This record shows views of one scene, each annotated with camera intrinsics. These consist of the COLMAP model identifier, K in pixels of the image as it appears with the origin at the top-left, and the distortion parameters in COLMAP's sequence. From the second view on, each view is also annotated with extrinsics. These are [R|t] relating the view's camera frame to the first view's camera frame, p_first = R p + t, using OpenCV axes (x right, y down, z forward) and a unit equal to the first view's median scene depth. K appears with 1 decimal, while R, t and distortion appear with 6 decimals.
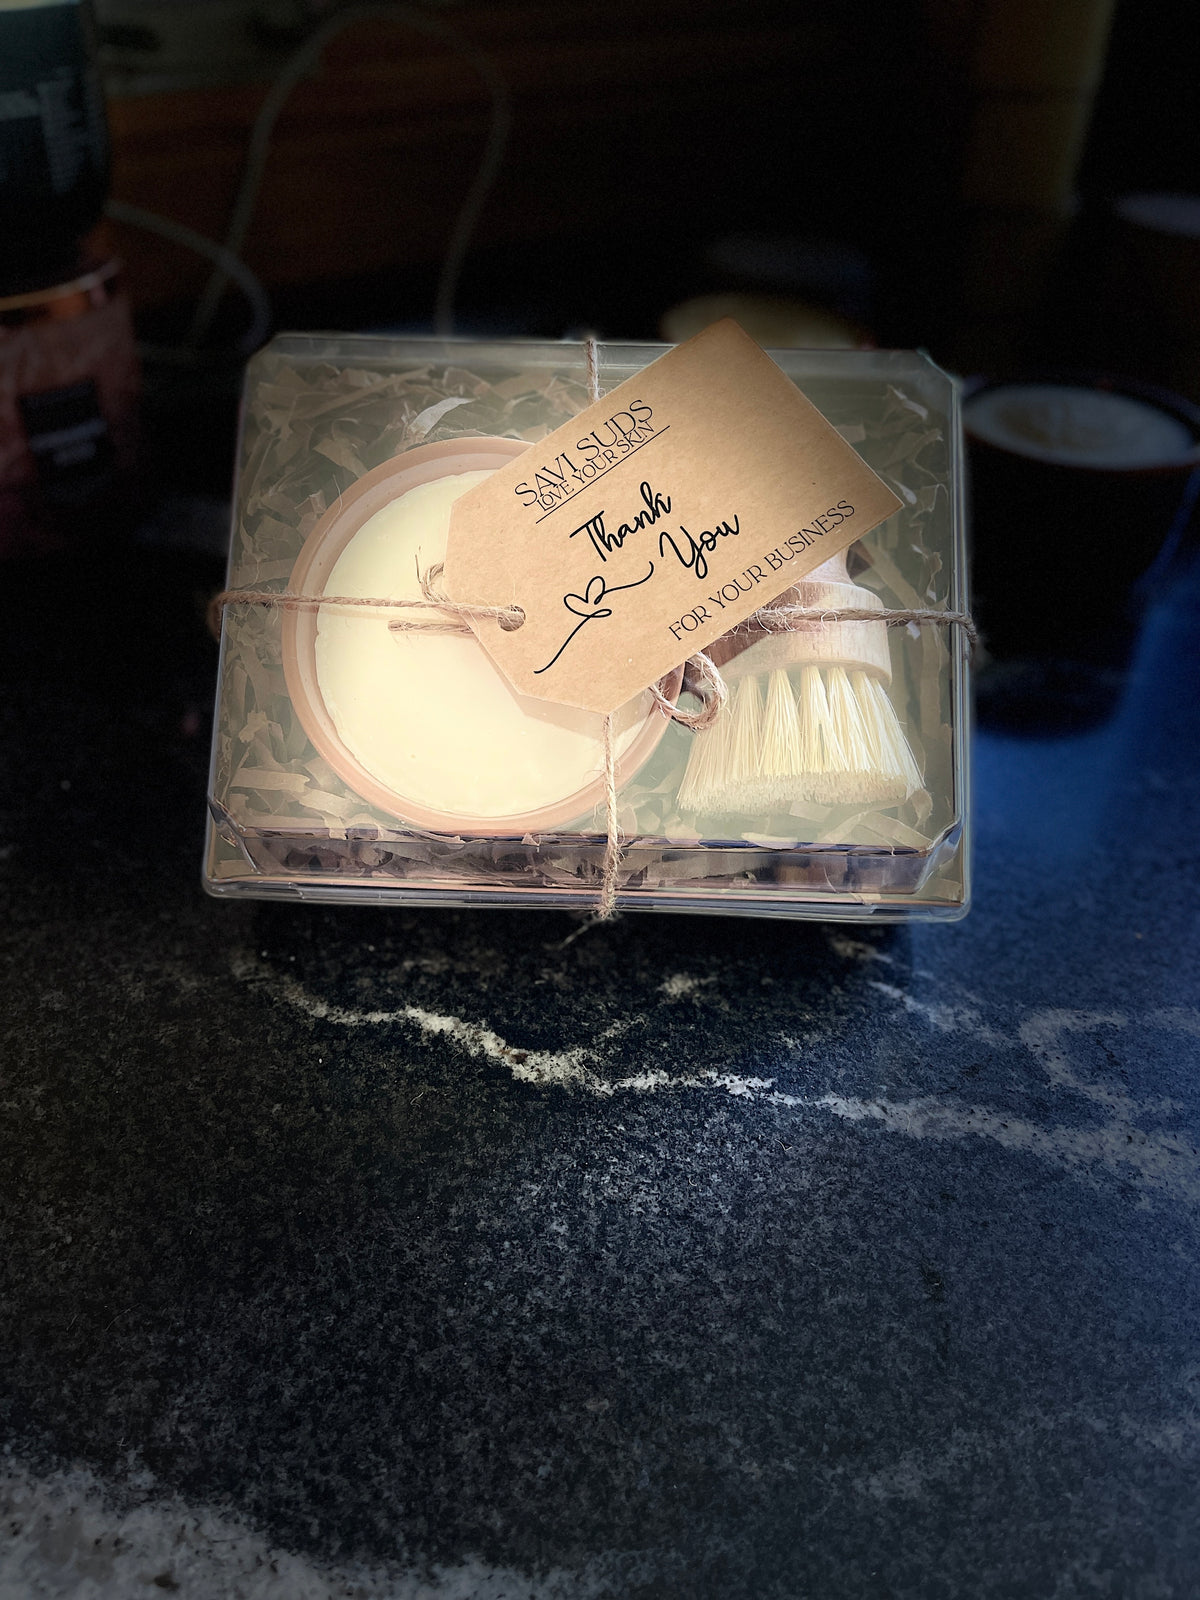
lens RADIAL K [[1253.0, 0, 604.1], [0, 1253.0, 805.3], [0, 0, 1]] dist [0.030896, -0.059399]
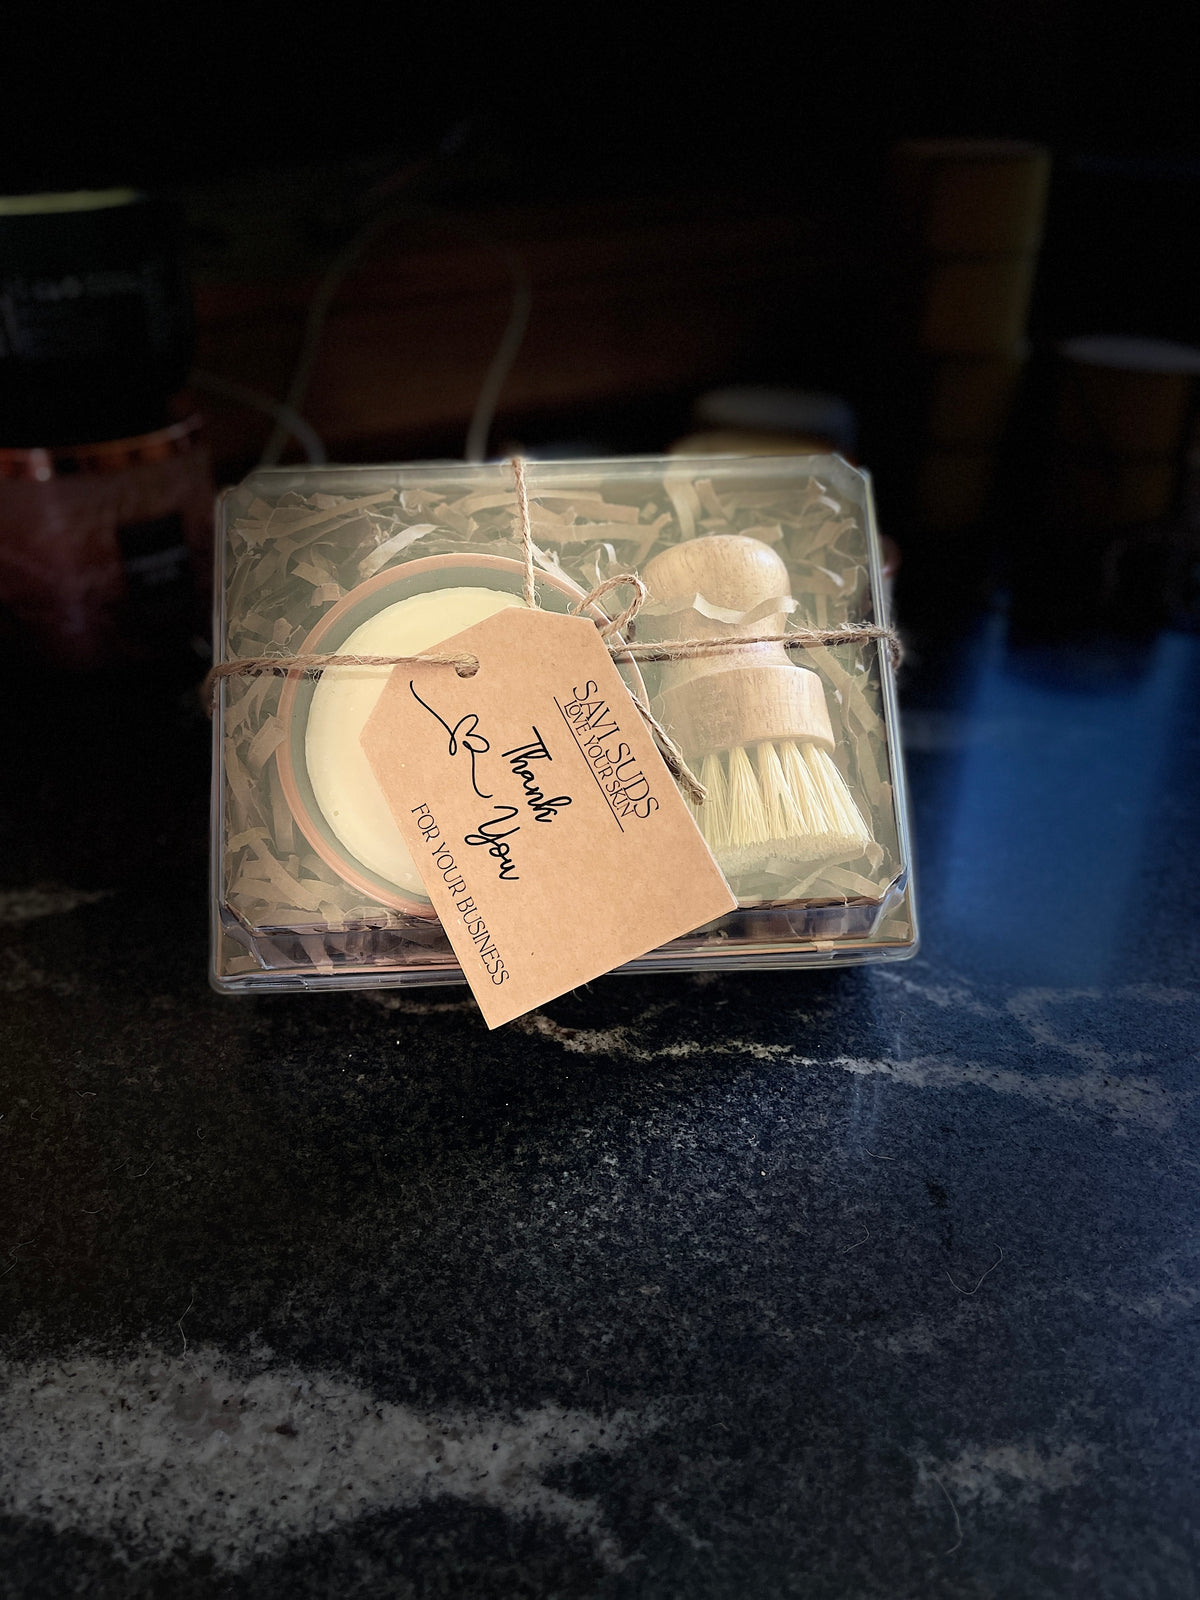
lens RADIAL K [[1253.0, 0, 603.7], [0, 1253.0, 800.0], [0, 0, 1]] dist [0.030896, -0.059399]
pose [[0.999467, -0.030916, -0.010445, -0.018175], [0.029201, 0.990188, -0.136656, 0.152608], [0.014568, 0.136278, 0.990564, -0.171750]]
